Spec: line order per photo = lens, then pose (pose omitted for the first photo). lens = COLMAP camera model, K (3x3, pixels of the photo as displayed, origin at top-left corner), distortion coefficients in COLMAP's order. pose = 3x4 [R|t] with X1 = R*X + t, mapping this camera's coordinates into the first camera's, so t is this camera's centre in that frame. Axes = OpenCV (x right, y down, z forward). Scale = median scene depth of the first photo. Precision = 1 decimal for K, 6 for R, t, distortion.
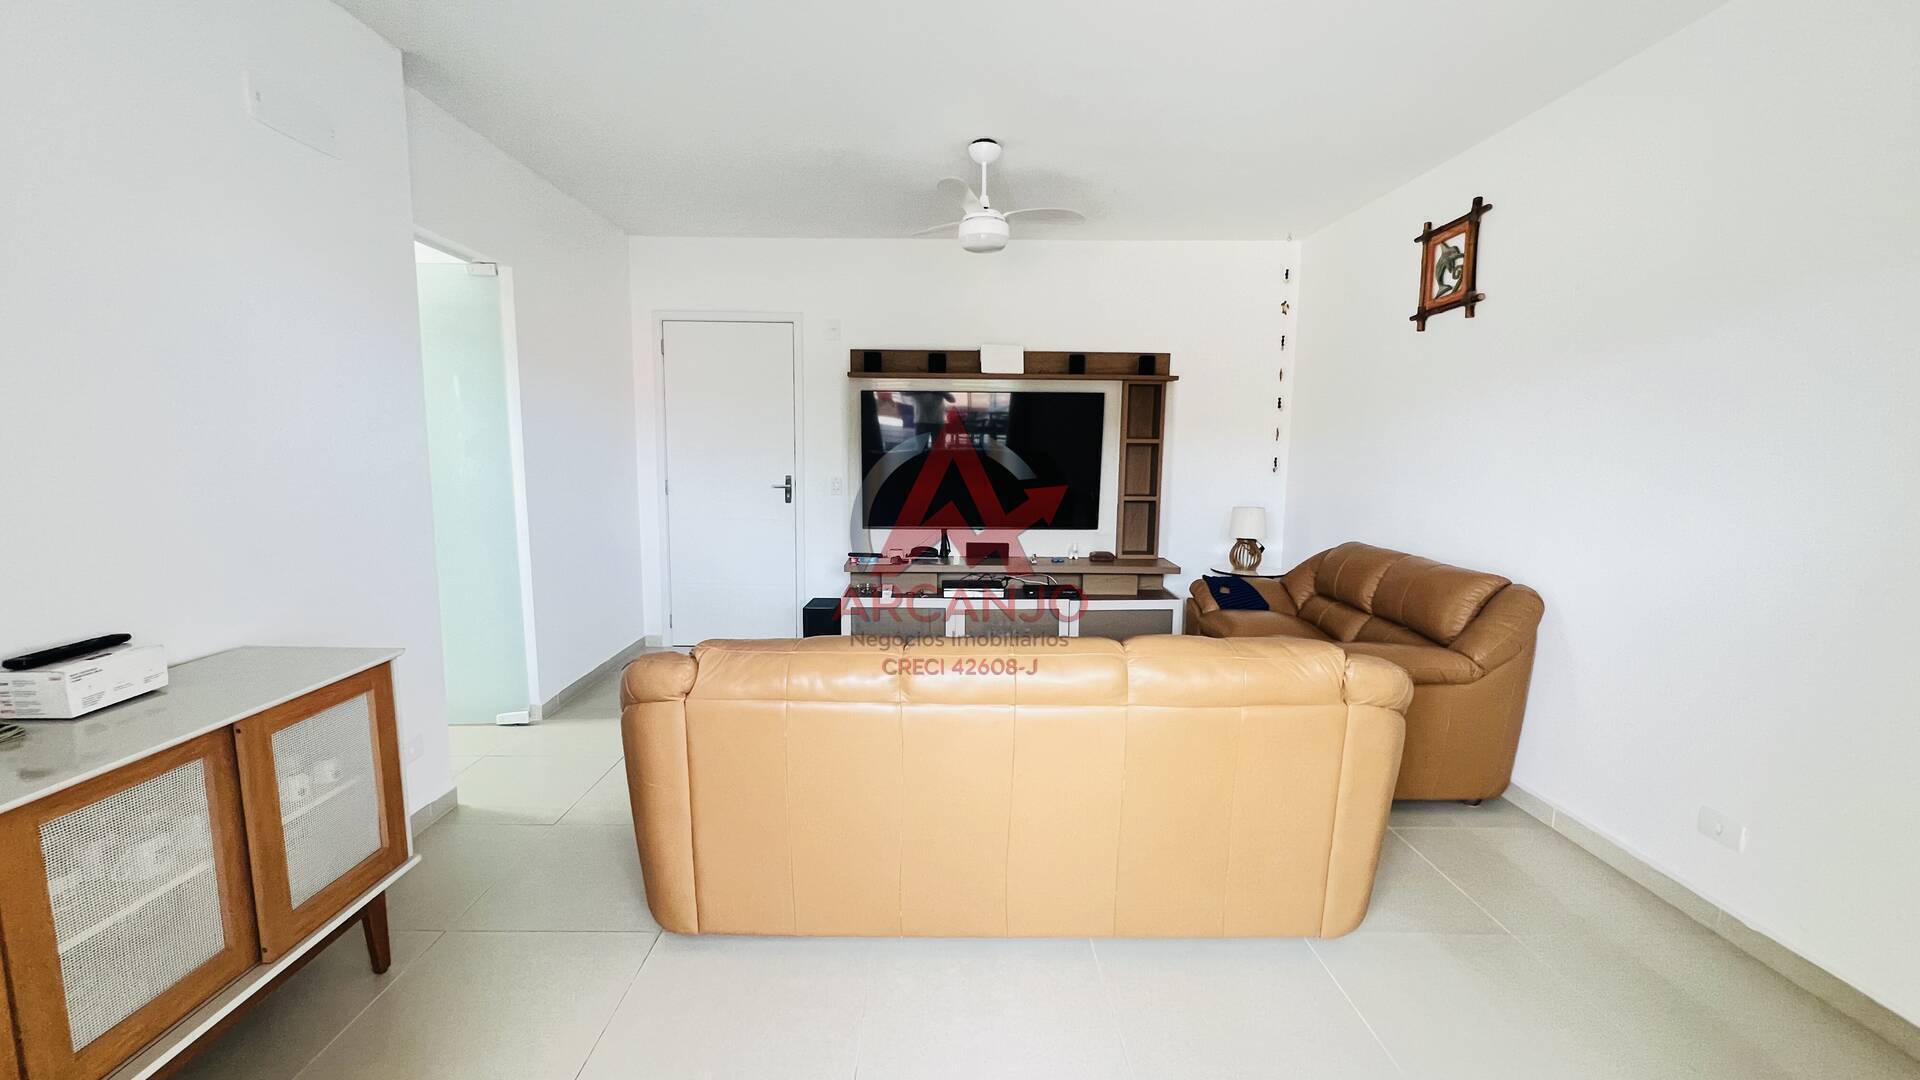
lens RADIAL K [[769.0, 0, 943.2], [0, 769.0, 544.0], [0, 0, 1]] dist [-0.003287, 0.000752]
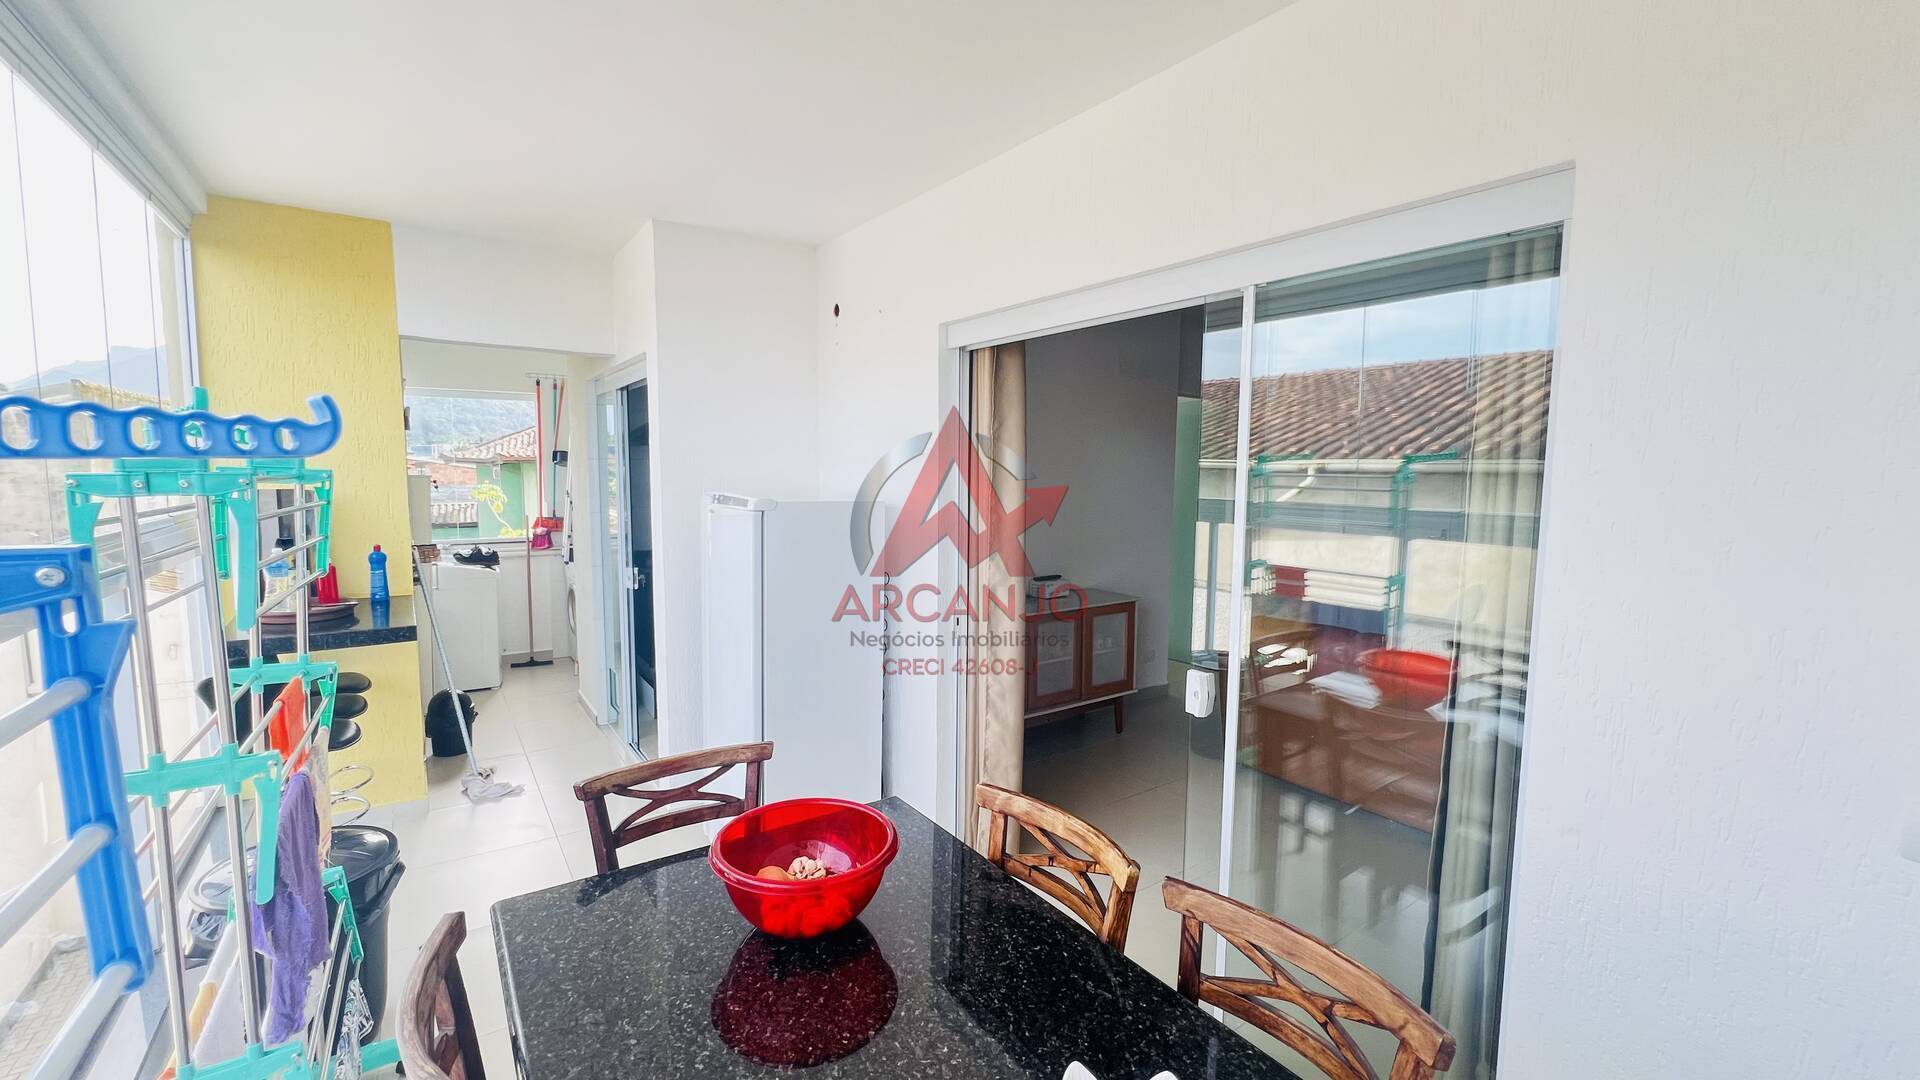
lens RADIAL K [[770.8, 0, 957.1], [0, 770.8, 544.8], [0, 0, 1]] dist [-0.002206, 0.000072]
pose [[0.573917, 0.079466, -0.815048, 0.960188], [-0.114427, 0.993298, 0.016271, 0.004783], [0.810879, 0.083926, 0.579164, -0.909441]]
